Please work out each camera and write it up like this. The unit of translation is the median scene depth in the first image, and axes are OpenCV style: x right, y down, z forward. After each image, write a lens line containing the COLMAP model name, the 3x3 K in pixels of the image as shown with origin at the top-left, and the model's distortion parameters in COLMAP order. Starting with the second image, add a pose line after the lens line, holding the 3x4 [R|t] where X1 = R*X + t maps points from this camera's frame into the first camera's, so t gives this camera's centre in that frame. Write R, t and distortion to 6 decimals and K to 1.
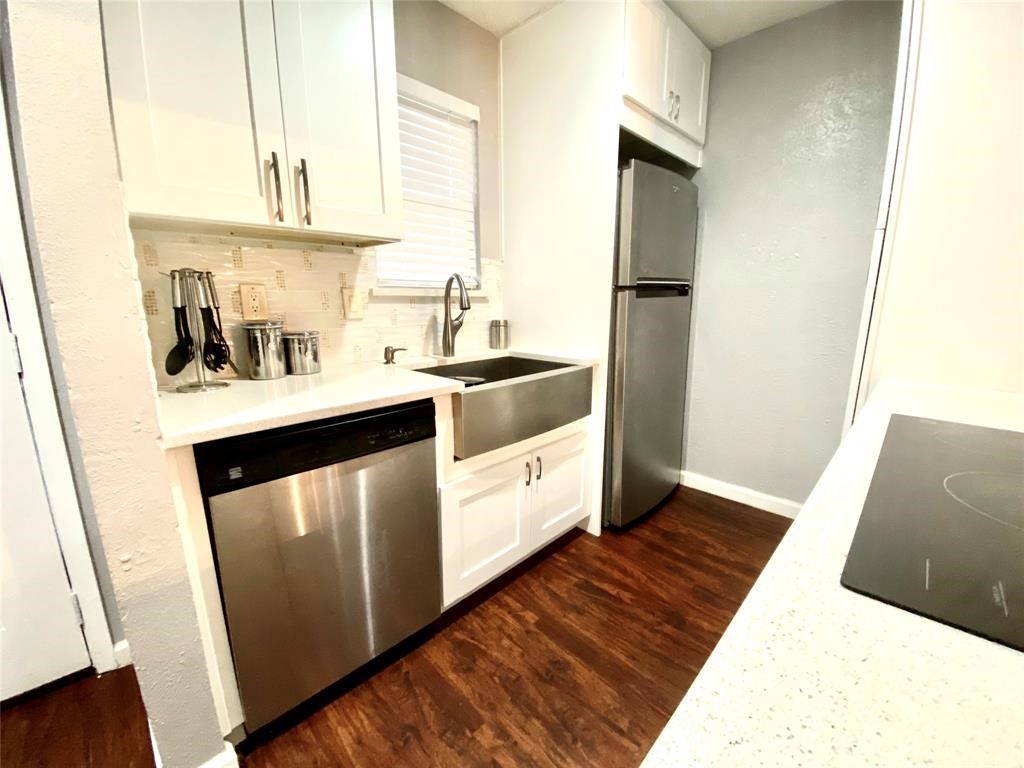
lens RADIAL K [[410.9, 0, 507.5], [0, 410.9, 387.4], [0, 0, 1]] dist [0.000357, -0.013093]
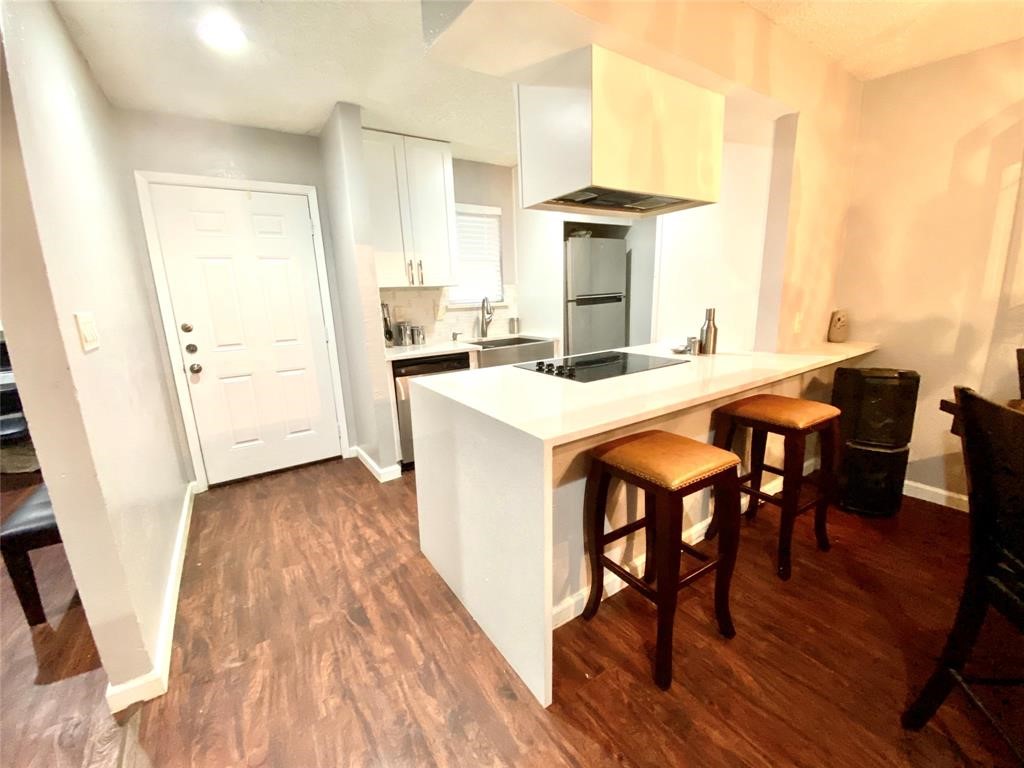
lens RADIAL K [[410.9, 0, 507.5], [0, 410.9, 387.4], [0, 0, 1]] dist [0.000357, -0.013093]
pose [[0.980781, 0.013439, -0.194650, 0.380286], [-0.009139, 0.999694, 0.022970, 0.128020], [0.194900, -0.020750, 0.980604, -0.992658]]
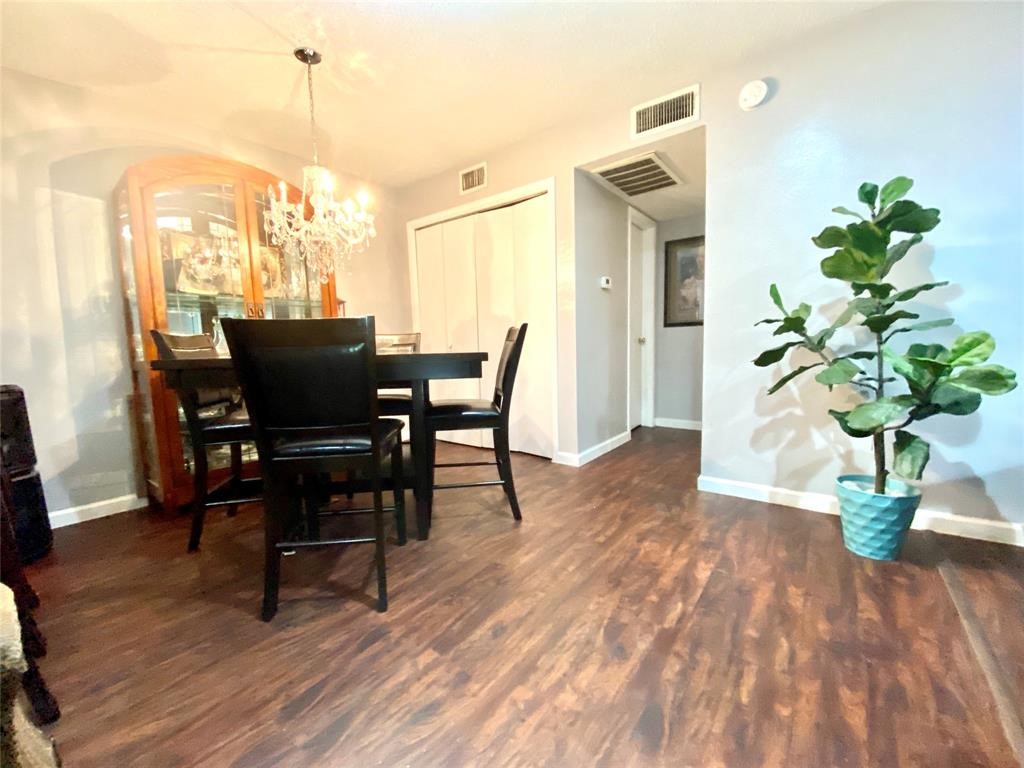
lens RADIAL K [[410.9, 0, 507.5], [0, 410.9, 387.4], [0, 0, 1]] dist [0.000357, -0.013093]
pose [[-0.151105, -0.085803, 0.984787, 0.103784], [0.232880, 0.965096, 0.119820, 0.280041], [-0.960695, 0.247442, -0.125849, -0.692870]]
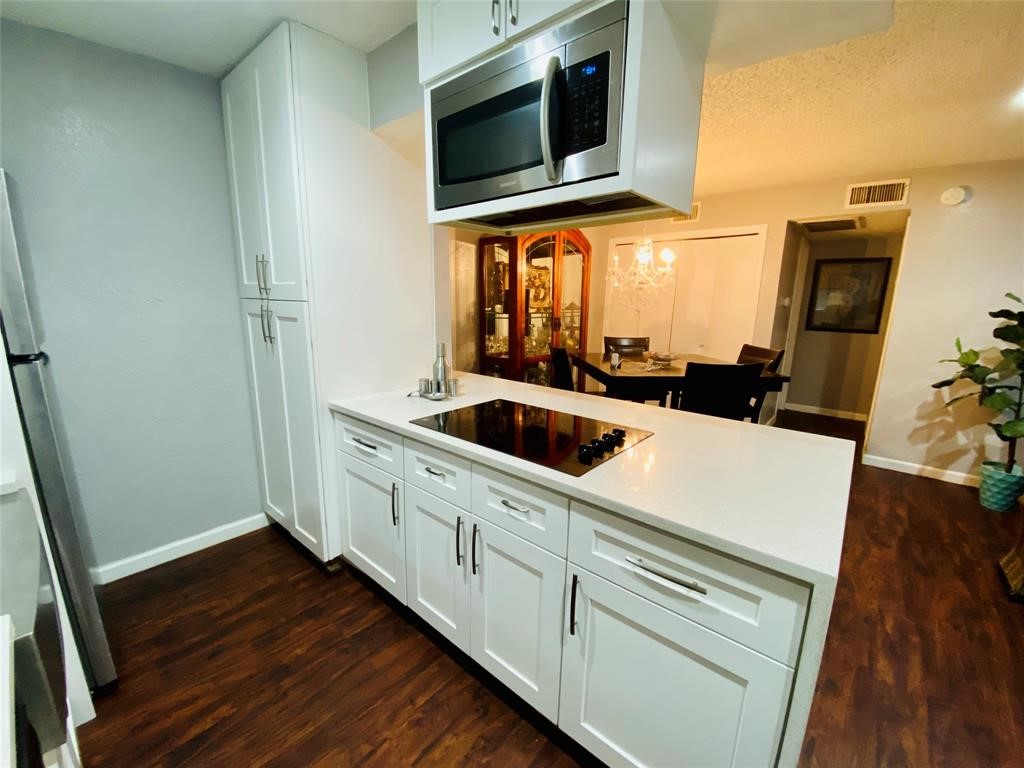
lens RADIAL K [[410.9, 0, 507.5], [0, 410.9, 387.4], [0, 0, 1]] dist [0.000357, -0.013093]
pose [[-0.084481, -0.198956, 0.976360, -0.365749], [0.191829, 0.958286, 0.211872, -0.164483], [-0.977786, 0.205193, -0.042791, 0.264314]]
